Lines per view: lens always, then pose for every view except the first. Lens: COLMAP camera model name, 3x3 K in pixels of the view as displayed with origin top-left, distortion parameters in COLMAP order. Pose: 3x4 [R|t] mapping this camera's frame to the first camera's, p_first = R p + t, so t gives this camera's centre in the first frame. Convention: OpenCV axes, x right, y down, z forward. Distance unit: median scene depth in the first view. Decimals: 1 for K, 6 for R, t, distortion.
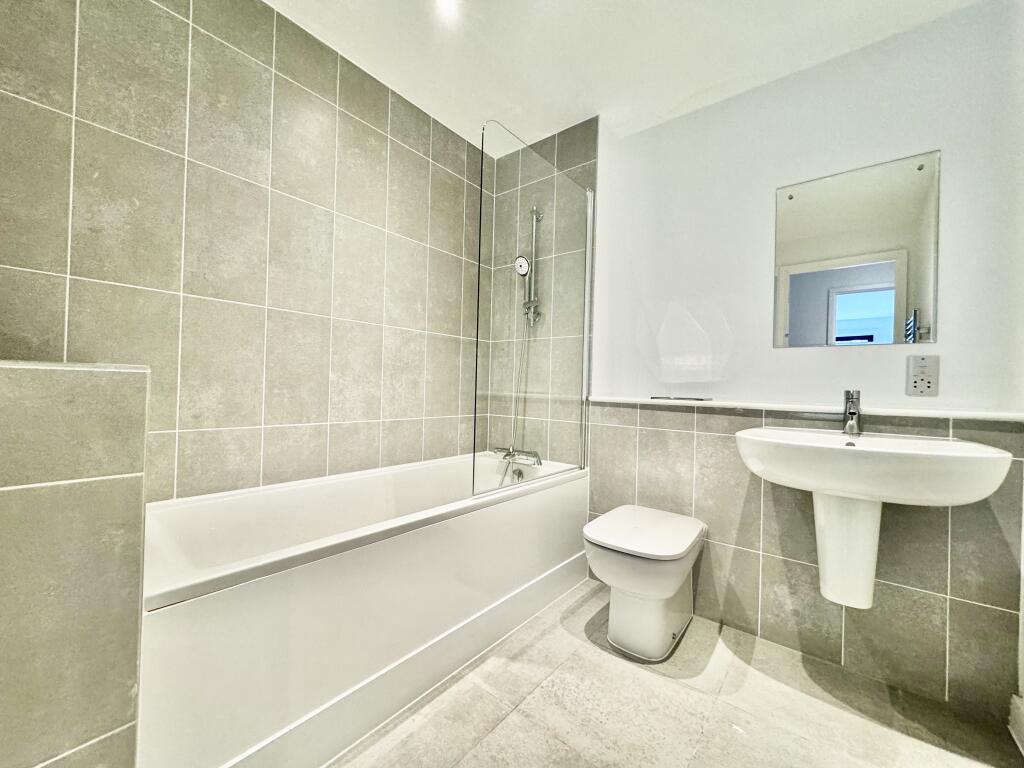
lens RADIAL K [[409.0, 0, 512.0], [0, 409.0, 384.0], [0, 0, 1]] dist [-0.000877, -0.000144]
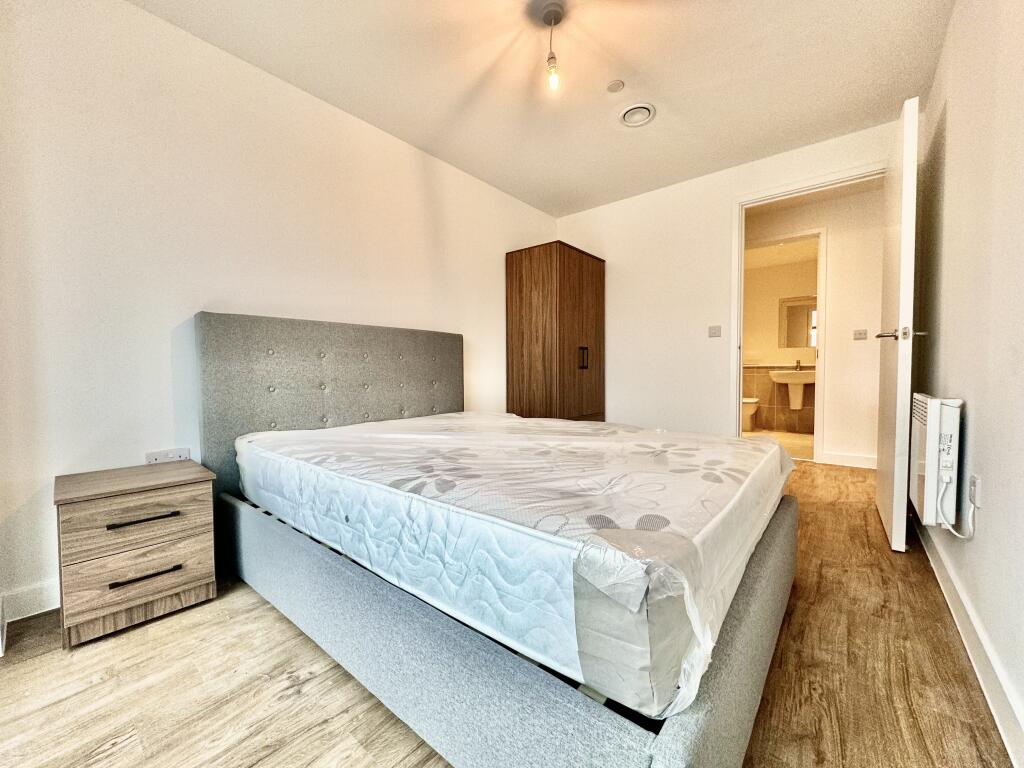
lens RADIAL K [[409.0, 0, 512.0], [0, 409.0, 384.0], [0, 0, 1]] dist [-0.000877, -0.000144]
pose [[0.999302, -0.031713, -0.019736, -1.879308], [0.032473, 0.998693, 0.039458, -0.000034], [0.018459, -0.040072, 0.999026, -3.031373]]
